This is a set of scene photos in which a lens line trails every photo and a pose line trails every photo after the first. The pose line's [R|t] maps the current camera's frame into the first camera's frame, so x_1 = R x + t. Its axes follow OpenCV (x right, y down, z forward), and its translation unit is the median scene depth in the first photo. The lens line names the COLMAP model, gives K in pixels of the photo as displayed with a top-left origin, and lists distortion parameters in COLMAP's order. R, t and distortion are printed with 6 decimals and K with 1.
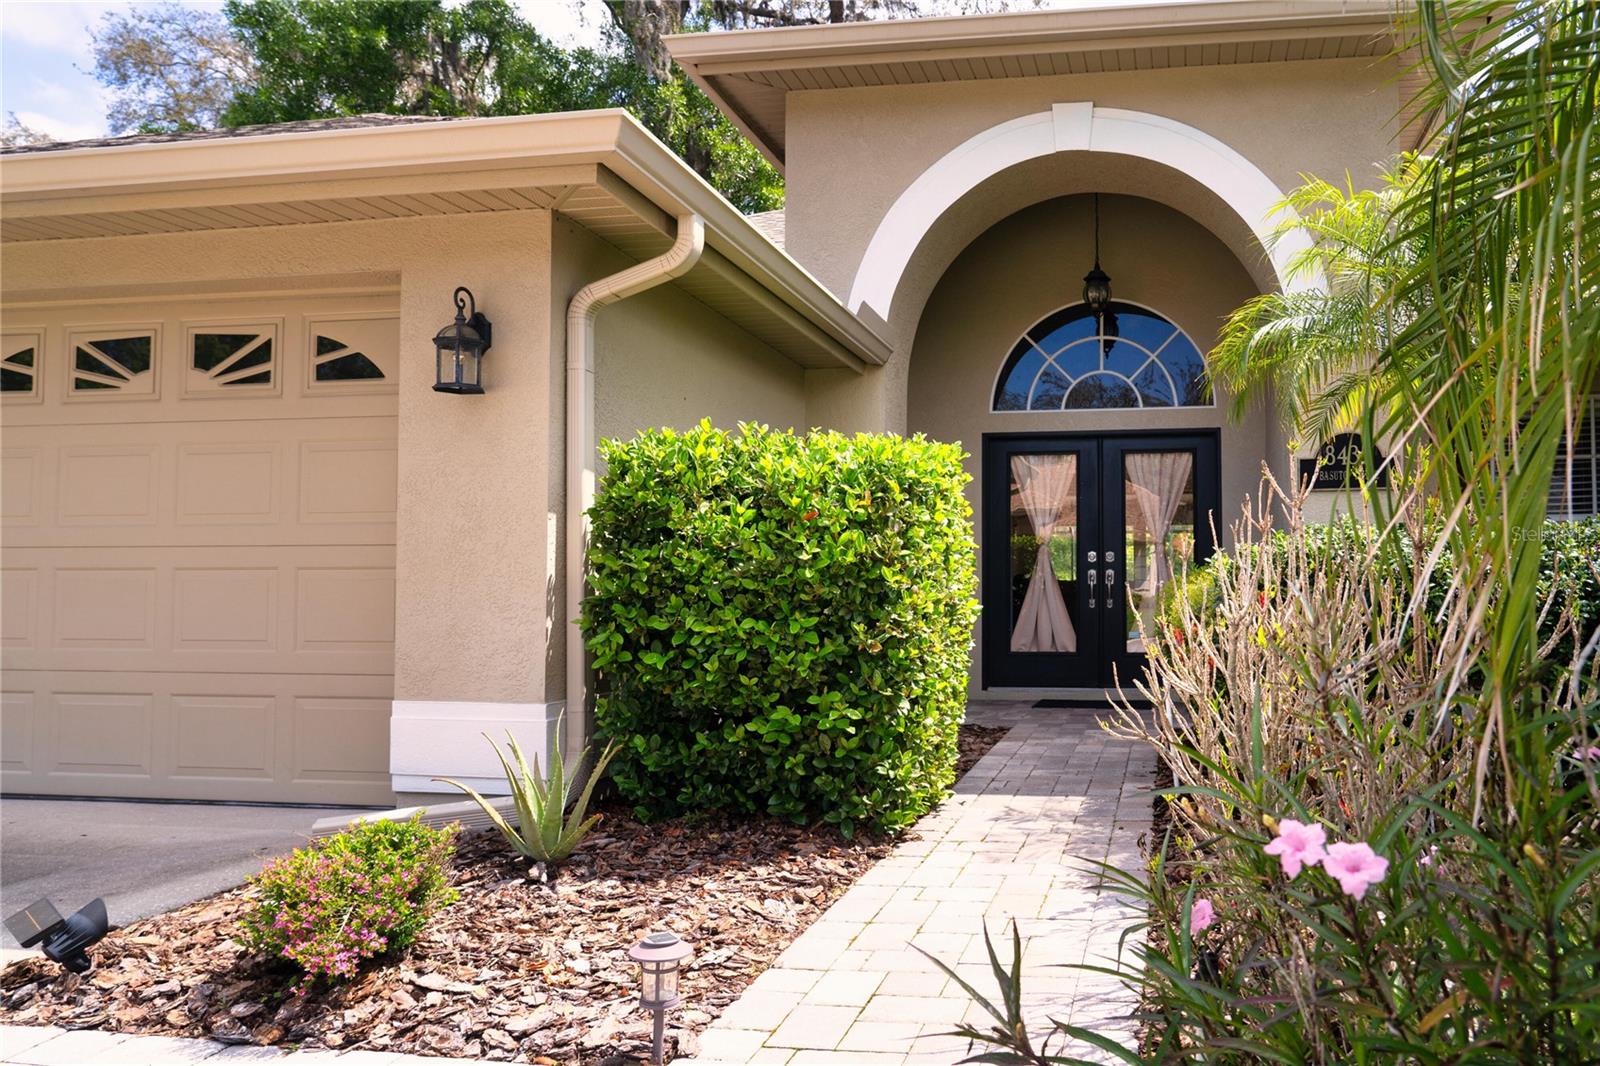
lens RADIAL K [[1139.0, 0, 993.2], [0, 1139.0, 548.4], [0, 0, 1]] dist [-0.021763, 0.002268]
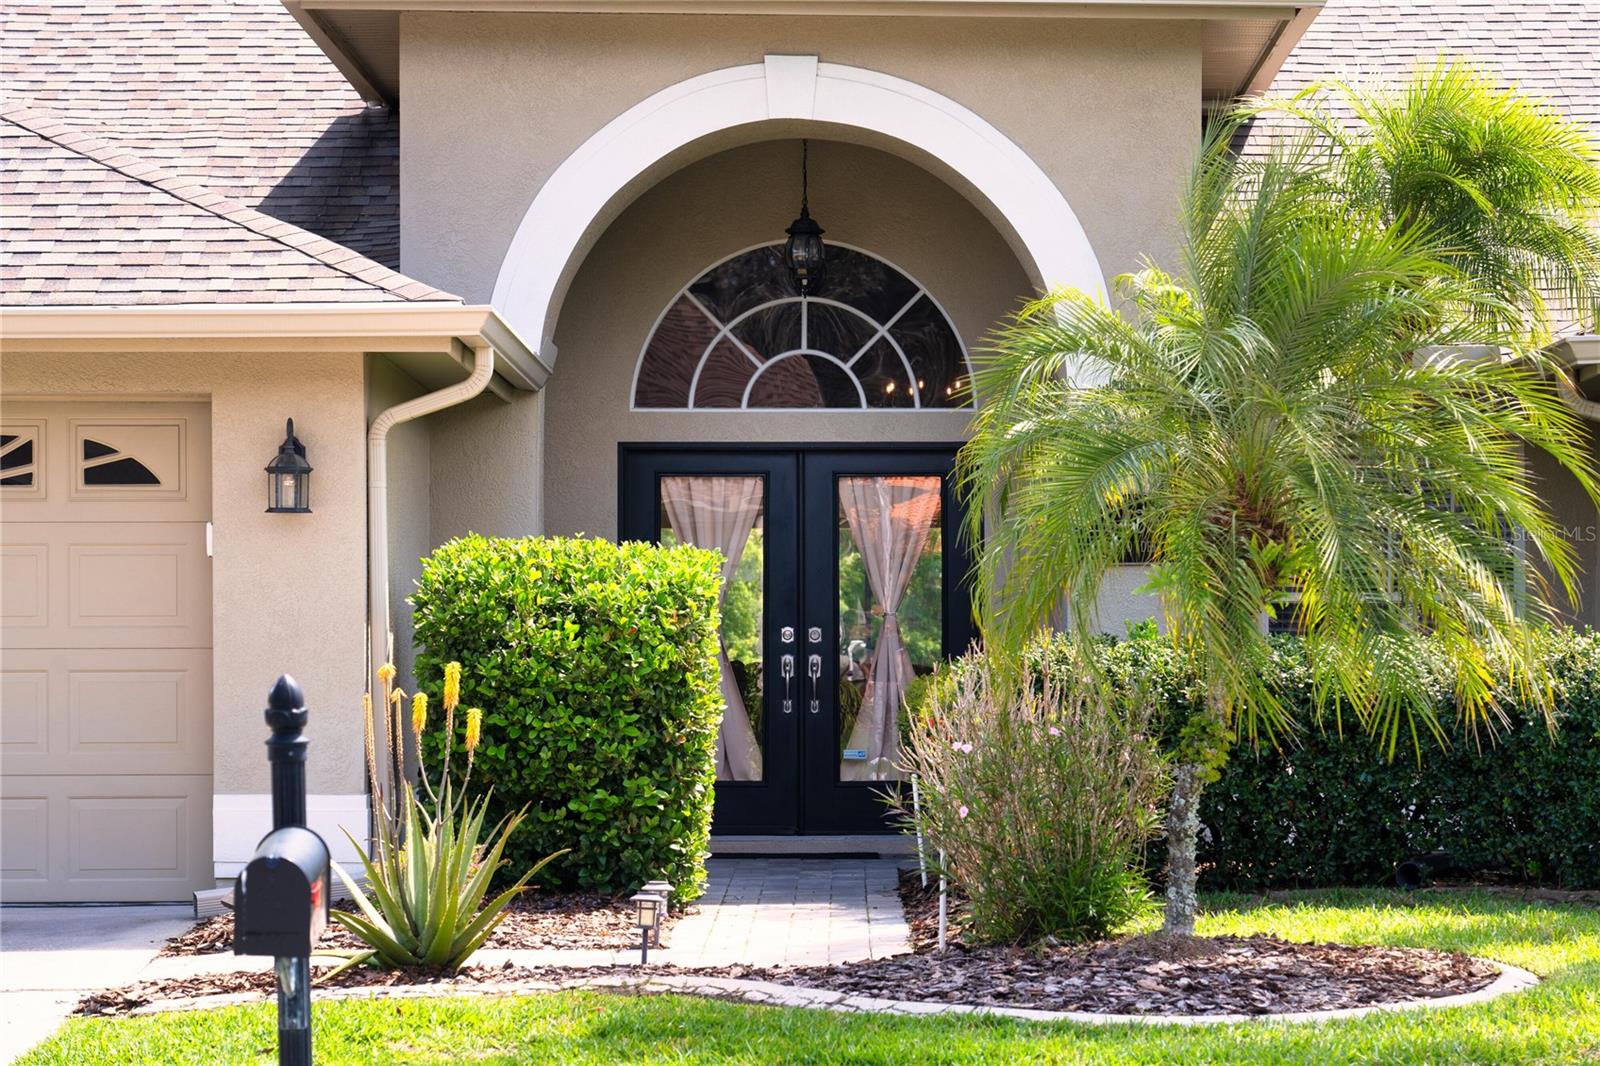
lens RADIAL K [[4755.0, 0, 813.3], [0, 4755.0, 540.3], [0, 0, 1]] dist [0.270976, 0.000000]
pose [[0.989369, 0.004082, 0.145372, -0.627669], [-0.005580, 0.999935, 0.009899, -0.157376], [-0.145322, -0.010605, 0.989328, -3.607582]]
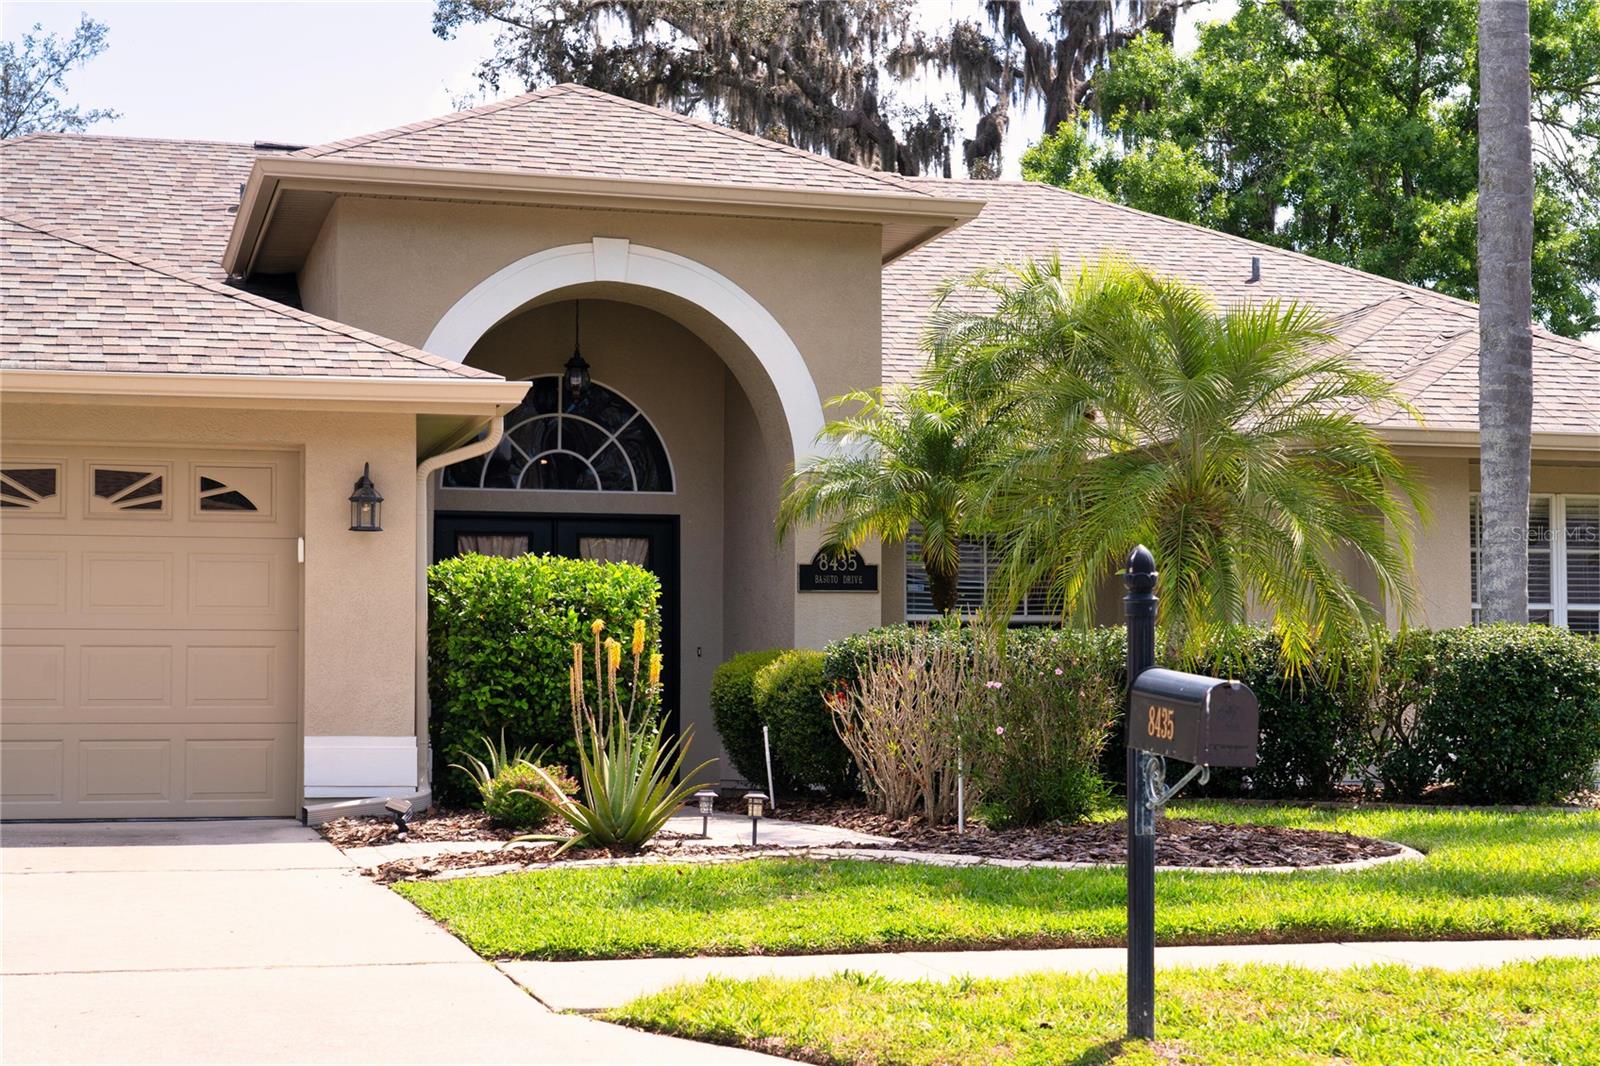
lens RADIAL K [[2816.3, 0, 801.8], [0, 2816.3, 534.7], [0, 0, 1]] dist [0.066180, 0.000000]
pose [[0.913334, 0.026519, 0.406347, -1.442950], [-0.012921, 0.999262, -0.036172, -0.003886], [-0.407006, 0.027786, 0.913003, -2.640134]]
